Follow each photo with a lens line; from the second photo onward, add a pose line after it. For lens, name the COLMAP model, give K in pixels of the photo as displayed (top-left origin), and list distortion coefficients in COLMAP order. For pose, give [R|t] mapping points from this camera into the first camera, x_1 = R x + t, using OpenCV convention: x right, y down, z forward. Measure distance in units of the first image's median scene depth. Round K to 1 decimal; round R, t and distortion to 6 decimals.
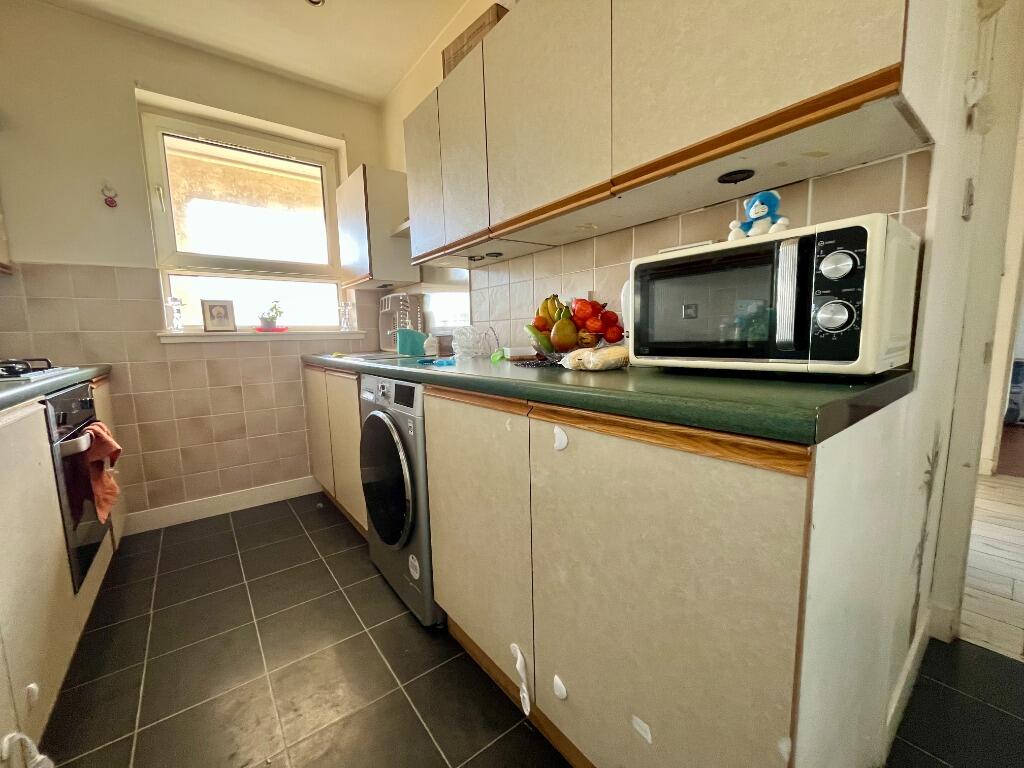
lens RADIAL K [[412.6, 0, 508.5], [0, 412.6, 386.5], [0, 0, 1]] dist [0.000561, -0.000234]
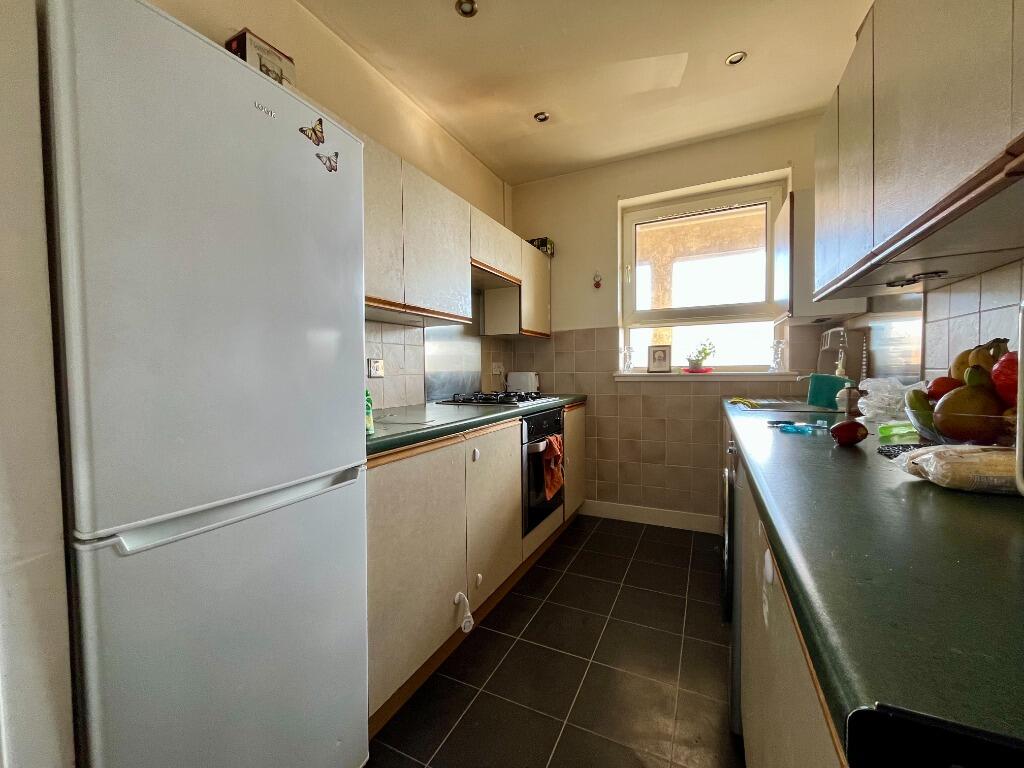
lens RADIAL K [[412.6, 0, 508.5], [0, 412.6, 386.5], [0, 0, 1]] dist [0.000561, -0.000234]
pose [[0.446395, 0.050973, -0.893383, 0.198345], [-0.106809, 0.994274, 0.003361, -0.052119], [0.888439, 0.093921, 0.449283, 0.084438]]
